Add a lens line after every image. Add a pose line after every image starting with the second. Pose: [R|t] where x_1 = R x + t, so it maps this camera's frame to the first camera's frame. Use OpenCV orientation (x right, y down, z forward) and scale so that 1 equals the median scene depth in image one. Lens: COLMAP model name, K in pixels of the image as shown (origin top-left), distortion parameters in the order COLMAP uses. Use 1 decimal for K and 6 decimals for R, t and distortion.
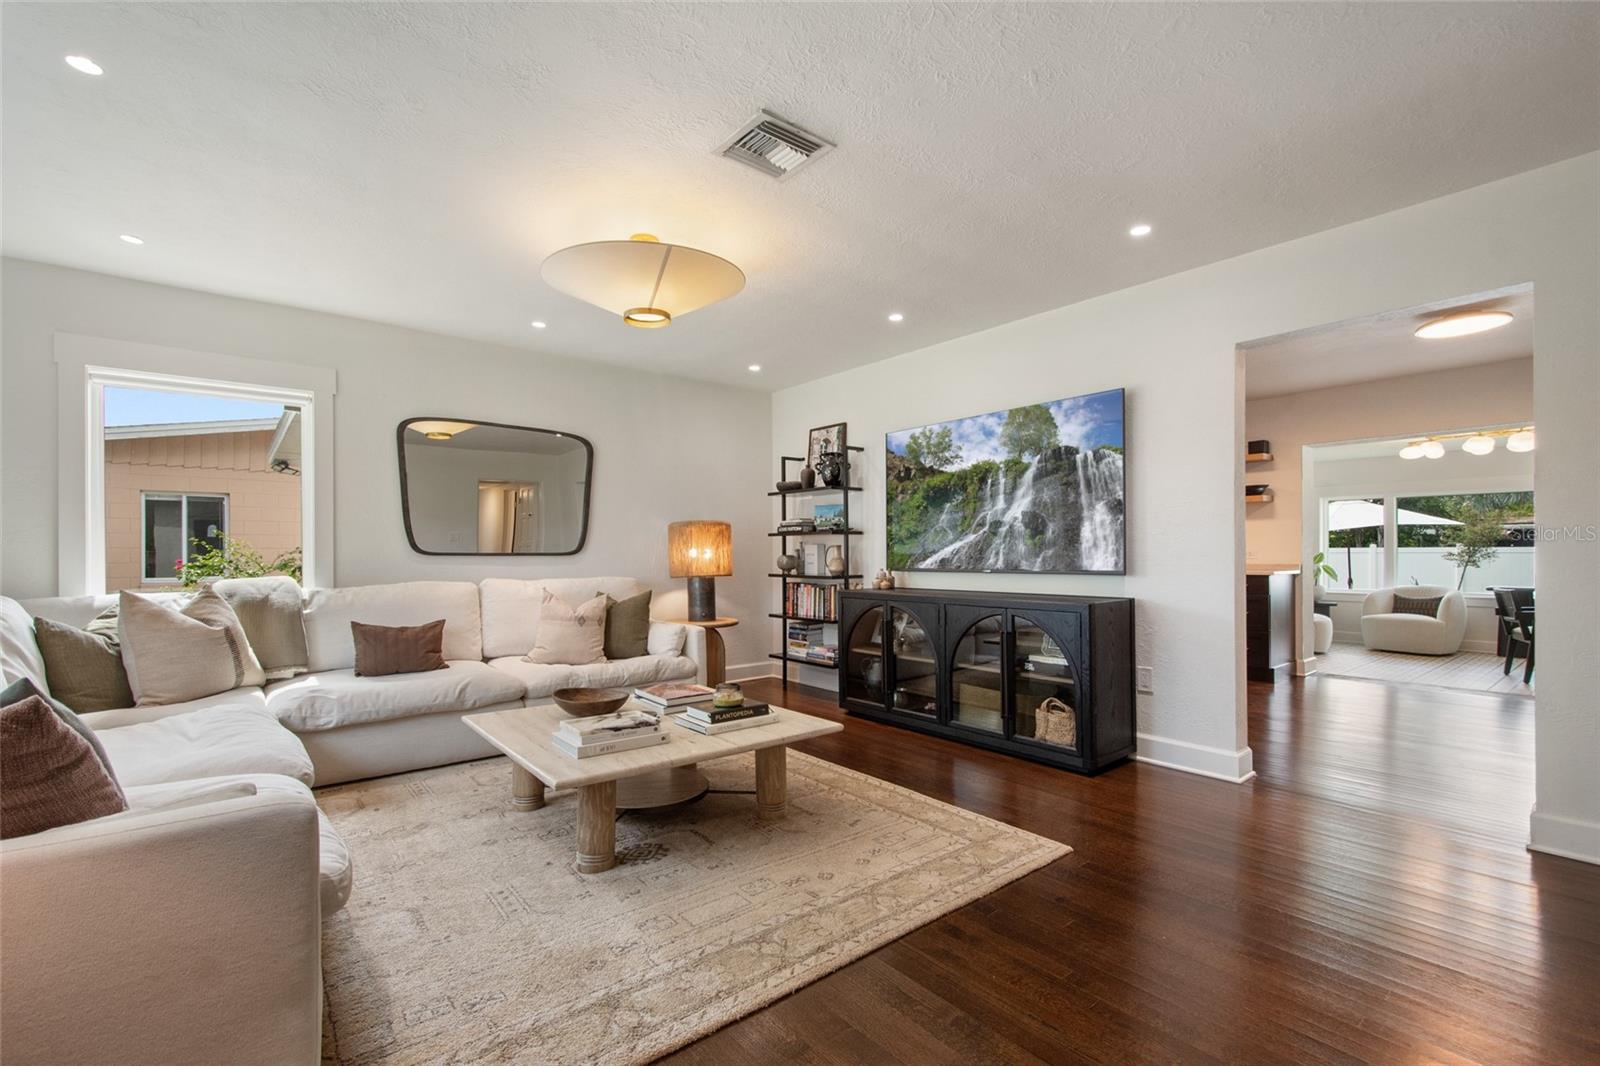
lens RADIAL K [[697.2, 0, 815.4], [0, 697.2, 554.8], [0, 0, 1]] dist [0.001964, -0.000357]
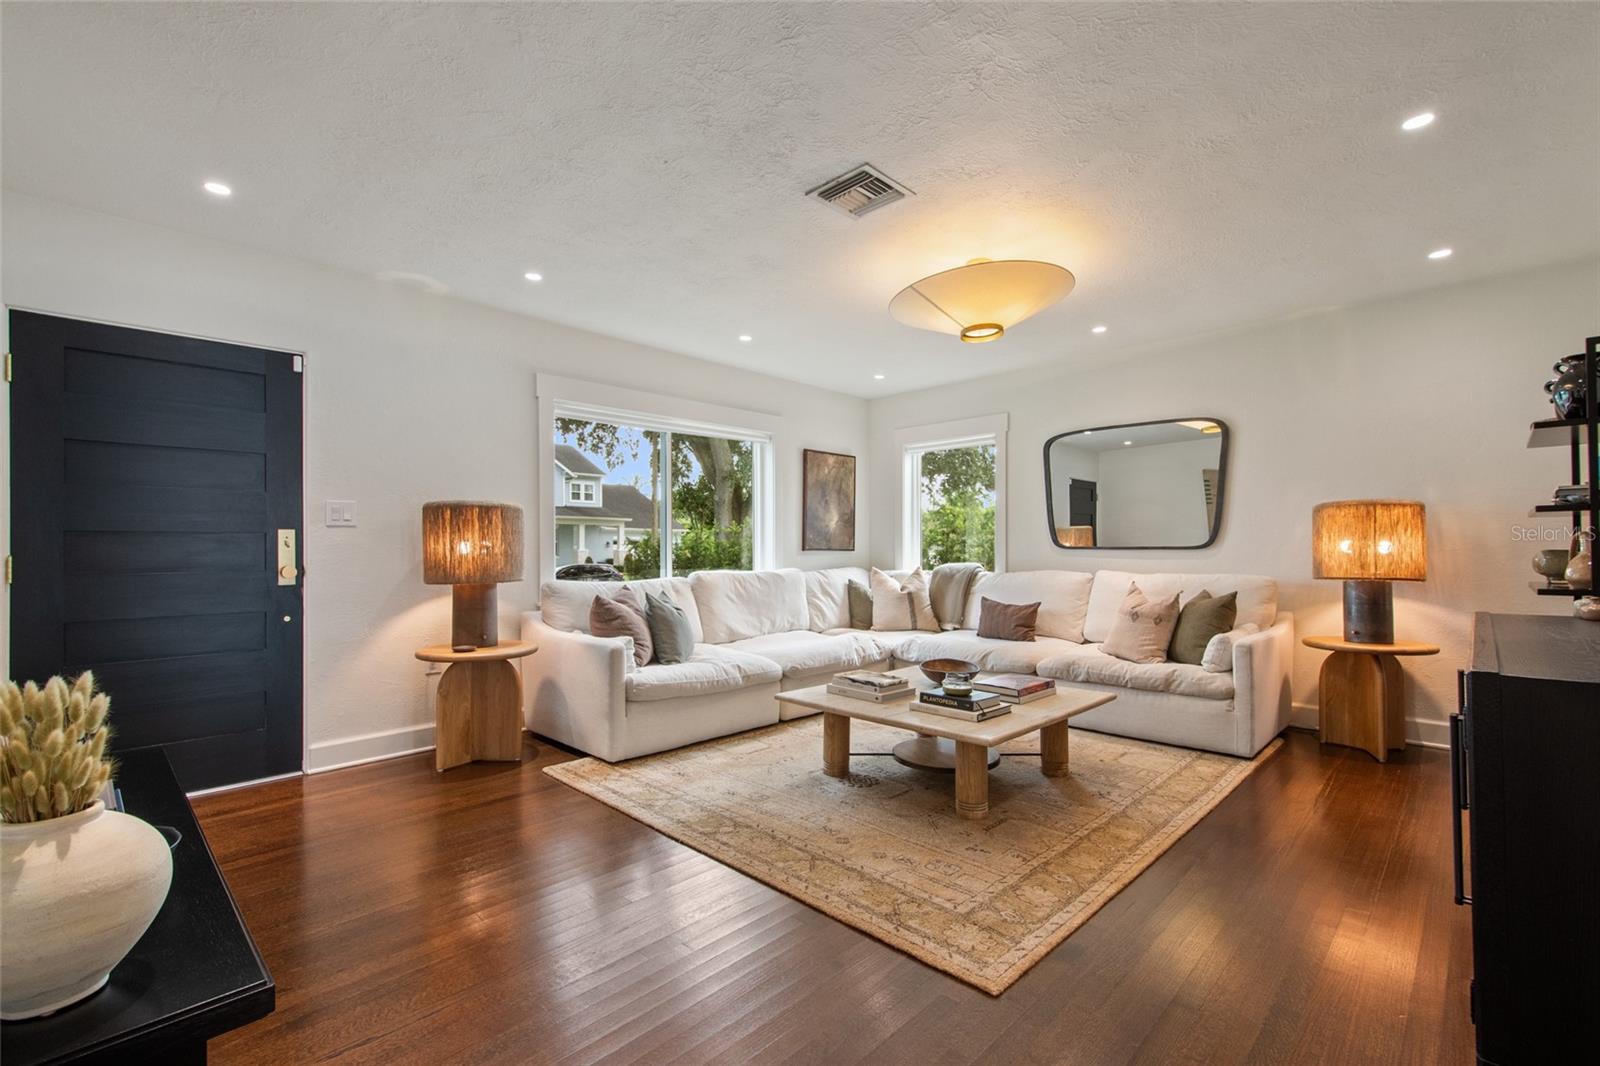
lens RADIAL K [[703.6, 0, 810.5], [0, 703.6, 547.9], [0, 0, 1]] dist [0.019634, -0.007148]
pose [[0.108972, 0.002423, -0.994042, 0.586212], [0.002482, 0.999993, 0.002709, -0.005033], [0.994042, -0.002763, 0.108965, 0.430133]]
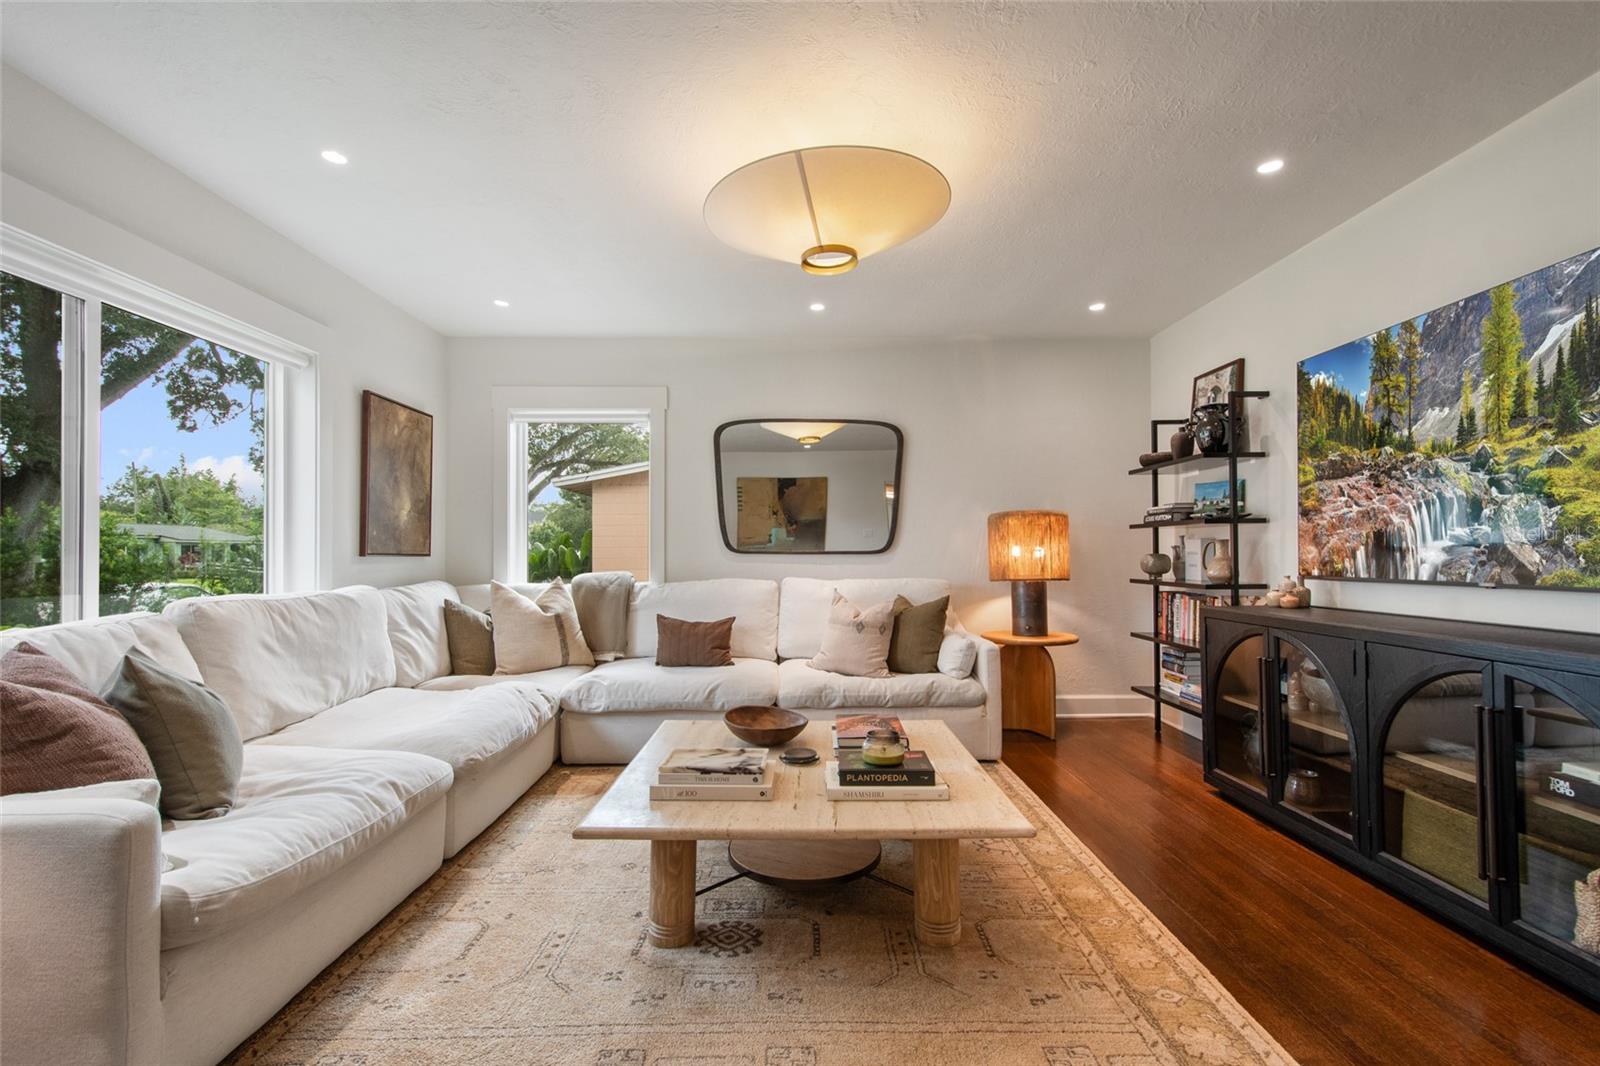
lens RADIAL K [[703.6, 0, 810.5], [0, 703.6, 547.9], [0, 0, 1]] dist [0.019634, -0.007148]
pose [[0.780912, -0.003130, -0.624633, 0.177154], [-0.000999, 0.999980, -0.006261, -0.001096], [0.624640, 0.005513, 0.780893, 0.245680]]
